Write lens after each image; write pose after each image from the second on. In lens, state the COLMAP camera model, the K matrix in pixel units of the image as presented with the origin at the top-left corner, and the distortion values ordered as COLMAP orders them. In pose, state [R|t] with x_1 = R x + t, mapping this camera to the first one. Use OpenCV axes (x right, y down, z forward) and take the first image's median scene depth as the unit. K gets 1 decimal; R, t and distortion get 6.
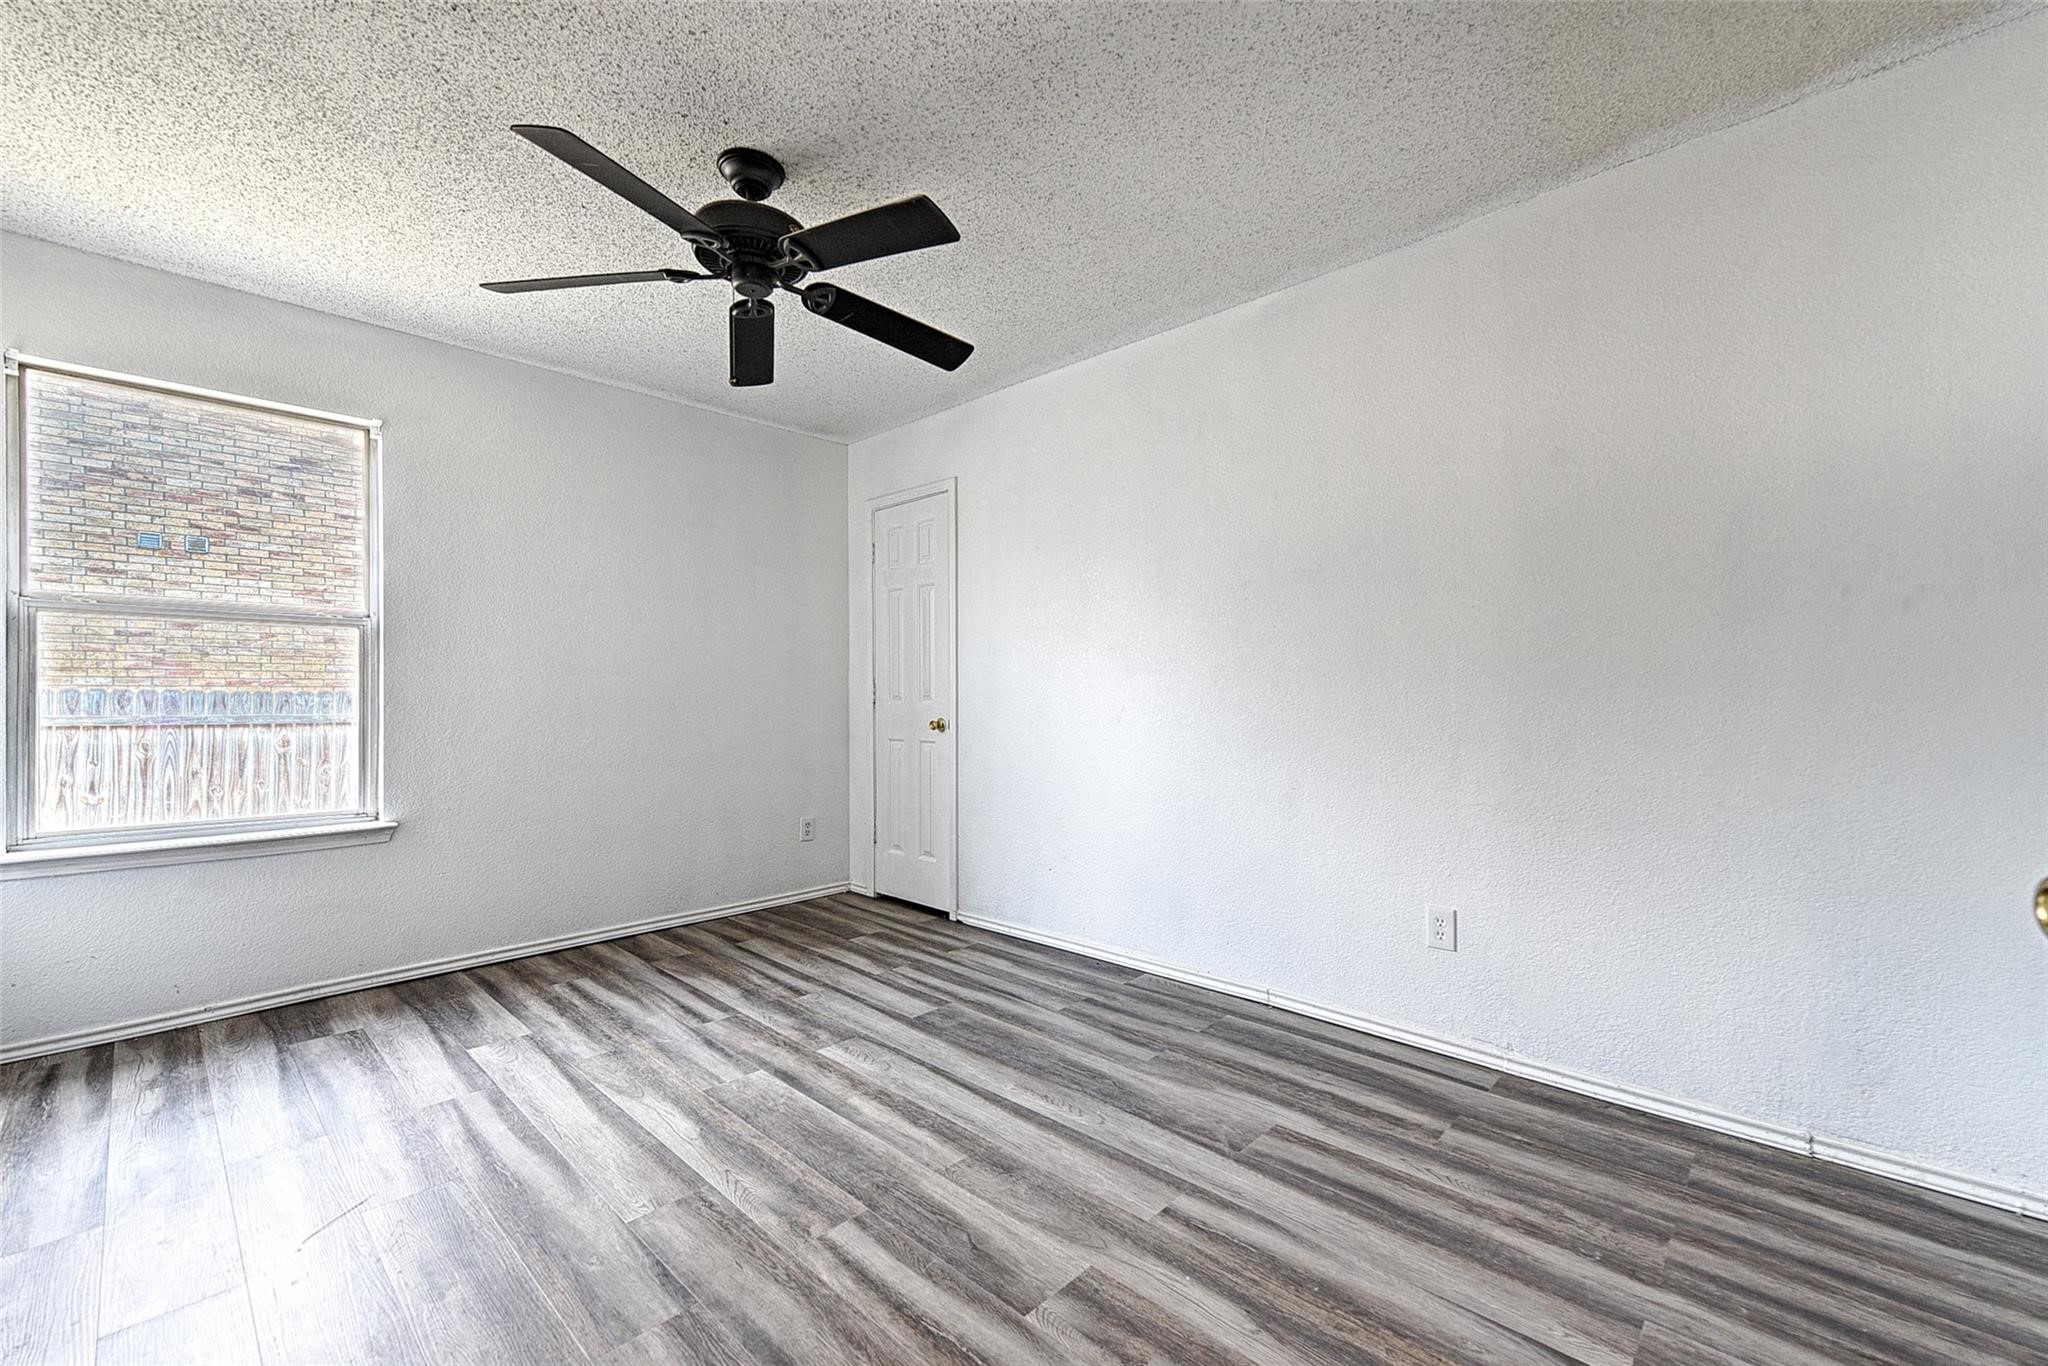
lens RADIAL K [[840.6, 0, 1022.7], [0, 840.6, 700.9], [0, 0, 1]] dist [0.001300, -0.000014]
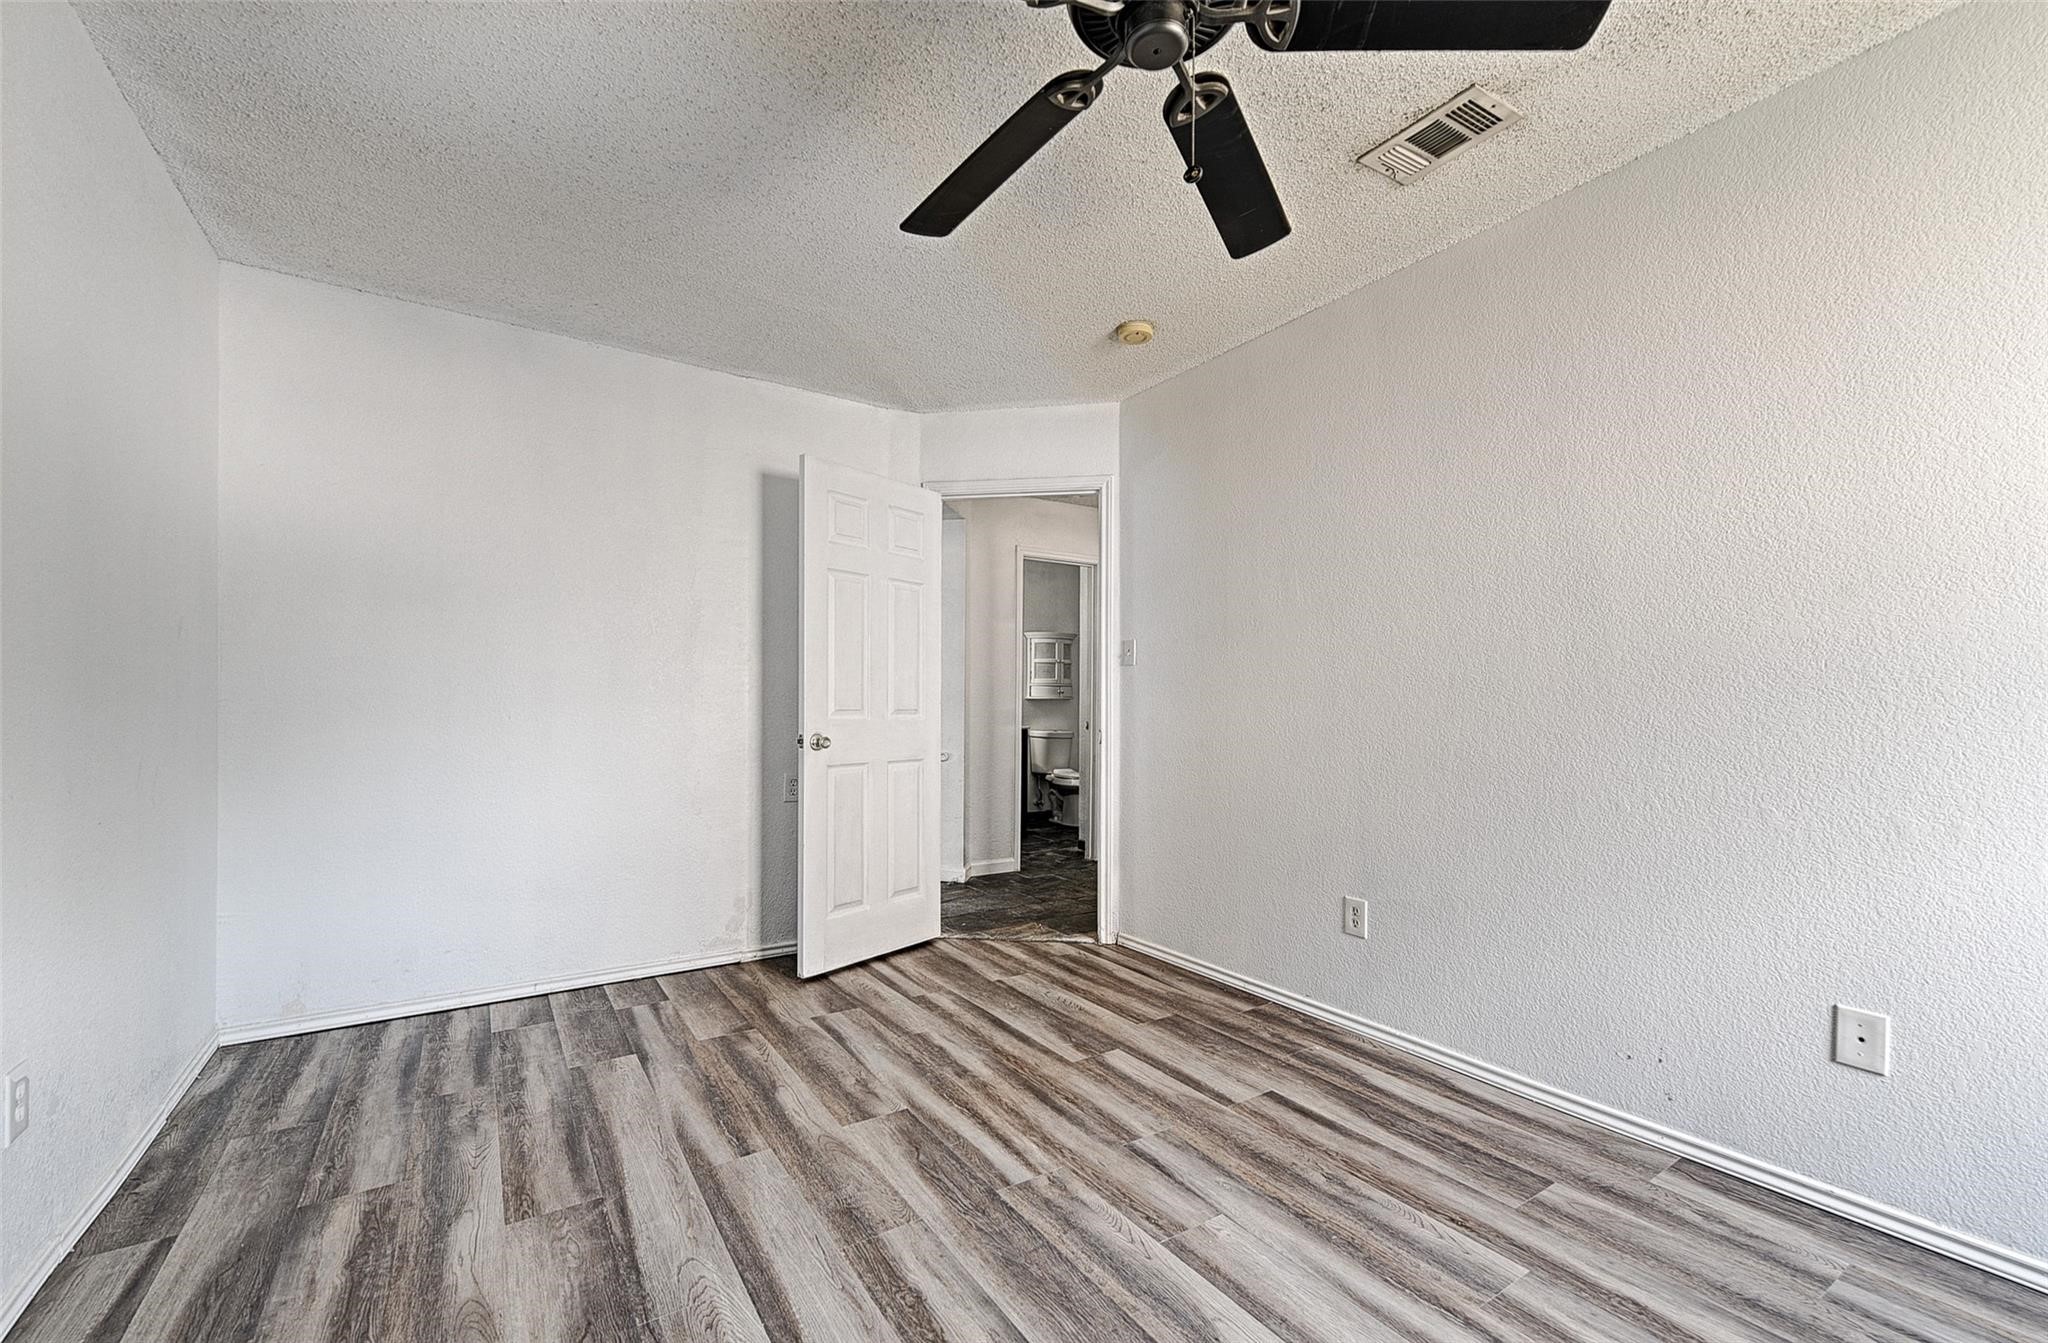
lens RADIAL K [[842.2, 0, 1020.2], [0, 842.2, 681.9], [0, 0, 1]] dist [0.000041, 0.000022]
pose [[-0.974725, 0.005144, 0.223348, -0.450783], [0.000176, 0.999752, -0.022258, -0.013996], [-0.223407, -0.021656, -0.974485, 2.029386]]
